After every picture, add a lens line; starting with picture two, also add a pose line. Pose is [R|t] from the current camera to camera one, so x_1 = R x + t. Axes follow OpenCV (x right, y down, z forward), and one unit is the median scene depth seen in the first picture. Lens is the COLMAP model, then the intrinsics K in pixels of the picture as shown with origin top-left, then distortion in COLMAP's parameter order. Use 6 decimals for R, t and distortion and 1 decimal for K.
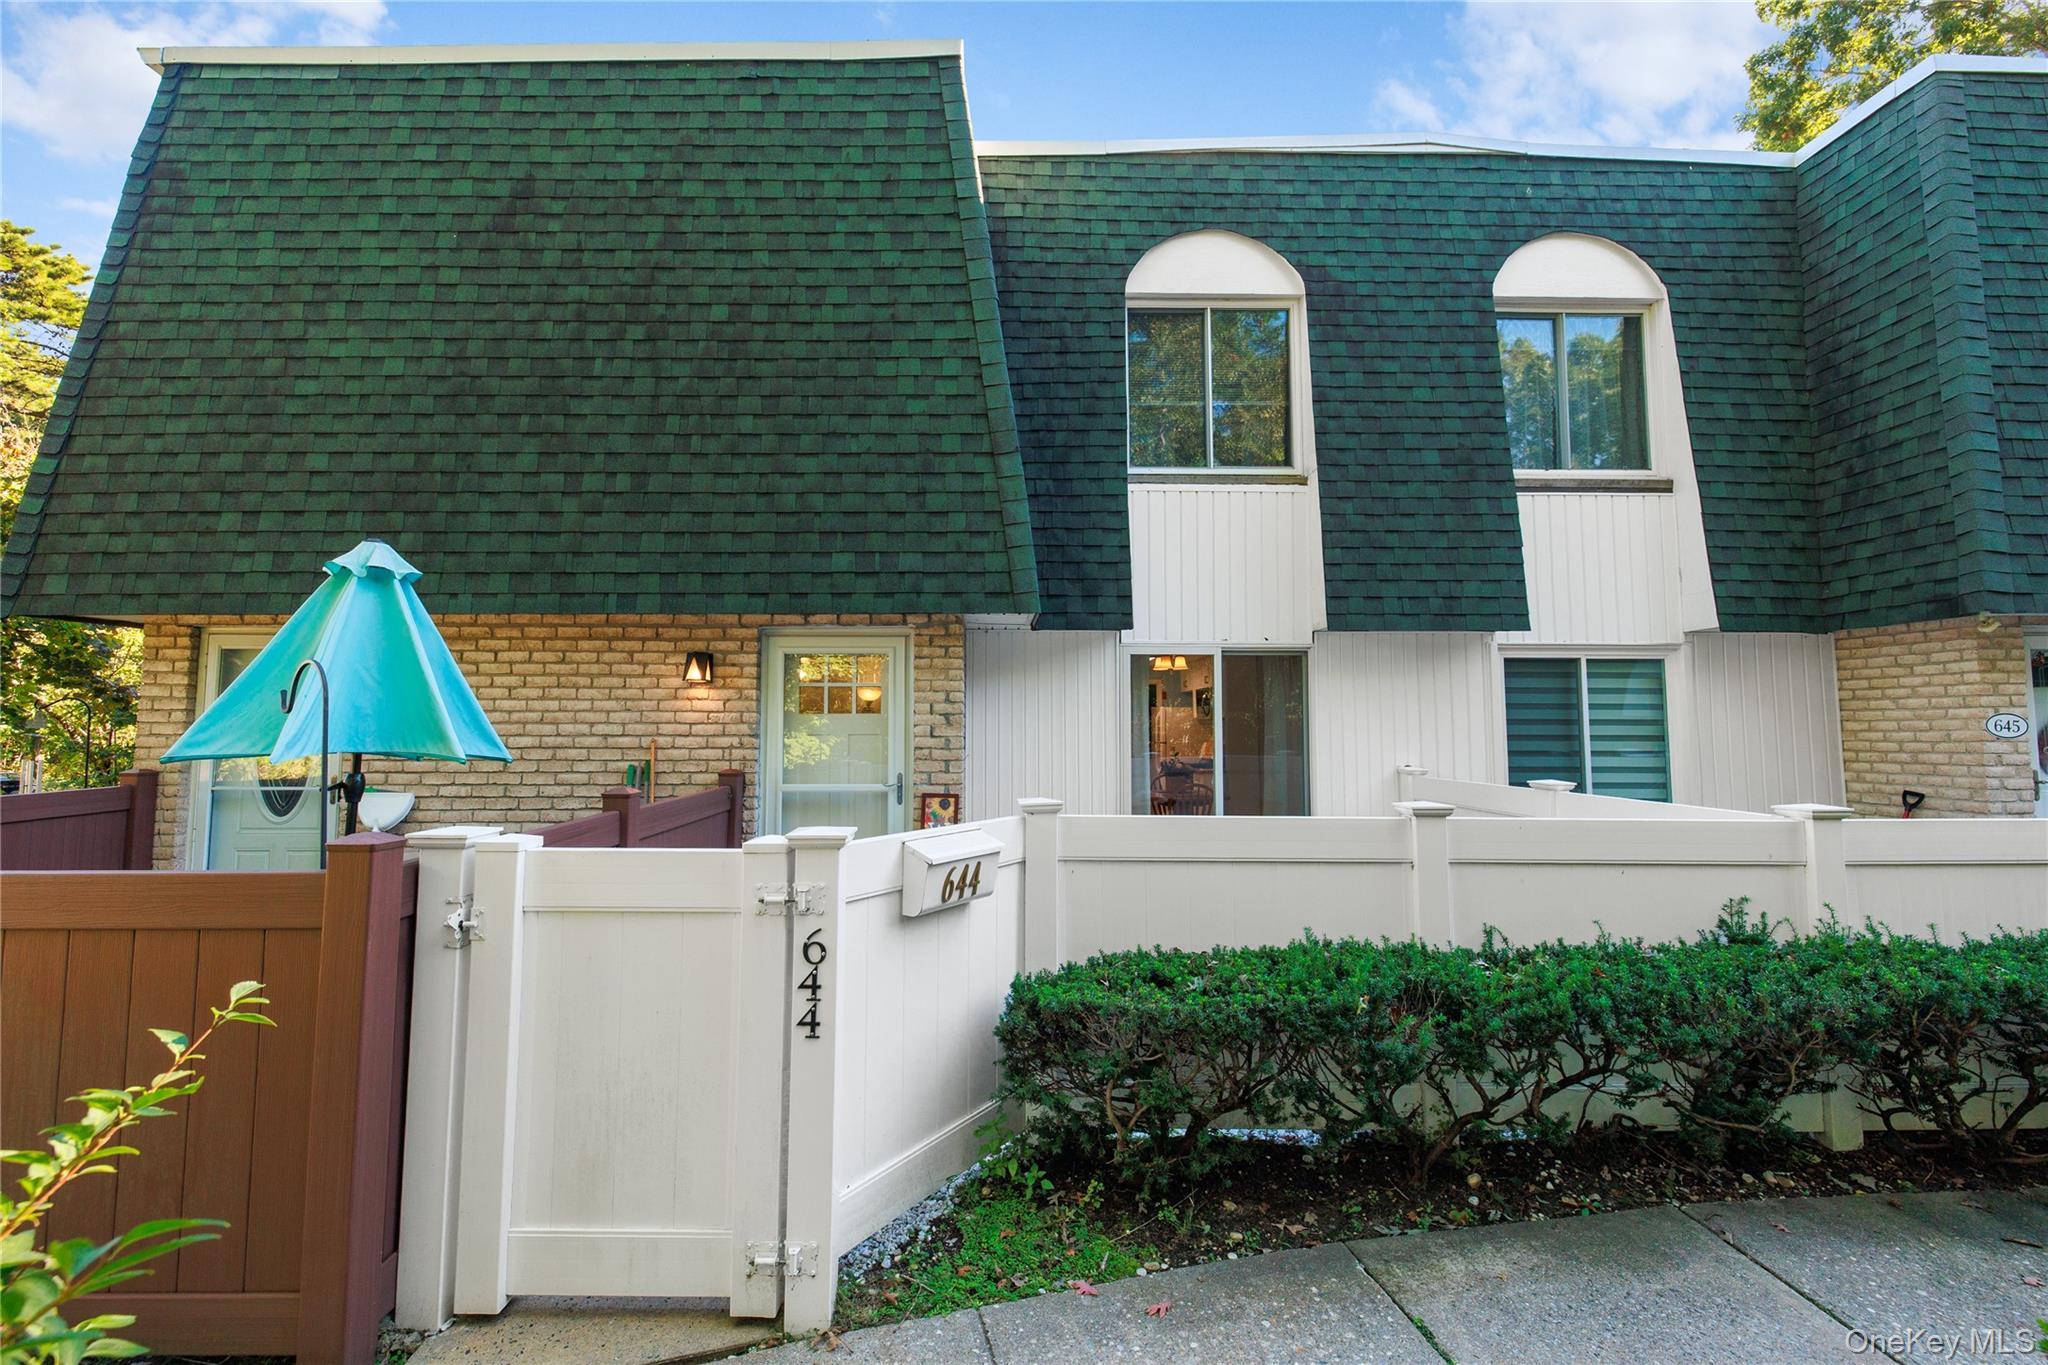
lens RADIAL K [[869.7, 0, 1020.1], [0, 869.7, 674.7], [0, 0, 1]] dist [-0.000676, -0.000459]
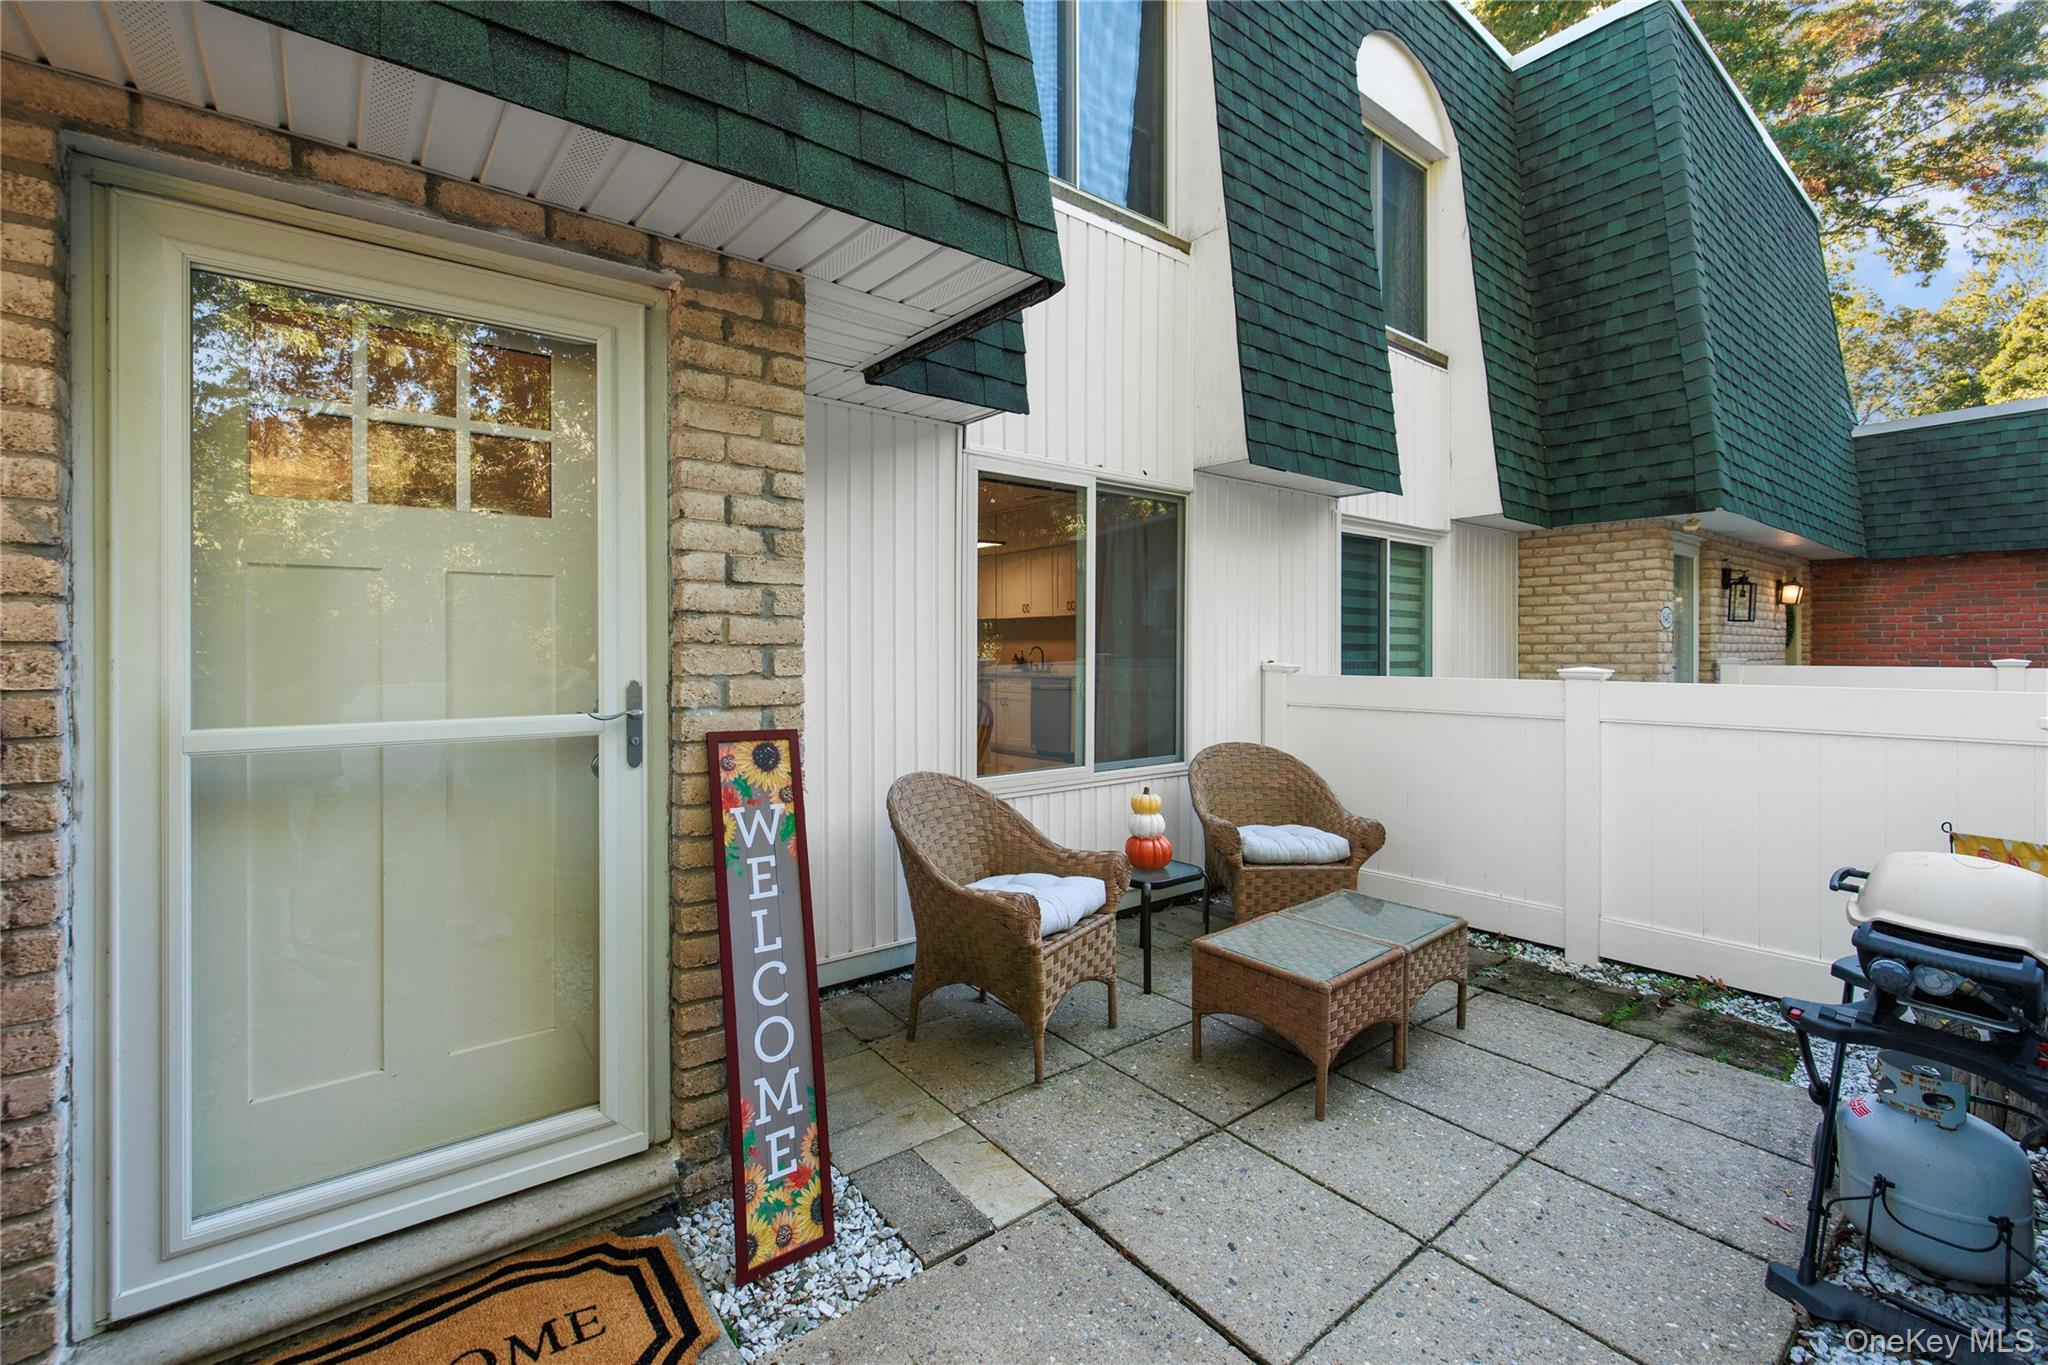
lens RADIAL K [[869.7, 0, 1016.8], [0, 869.7, 654.2], [0, 0, 1]] dist [-0.000676, -0.000459]
pose [[0.800599, -0.004825, 0.599181, -0.206741], [-0.032473, 0.998149, 0.051427, 0.070949], [-0.598320, -0.060630, 0.798960, 0.559337]]
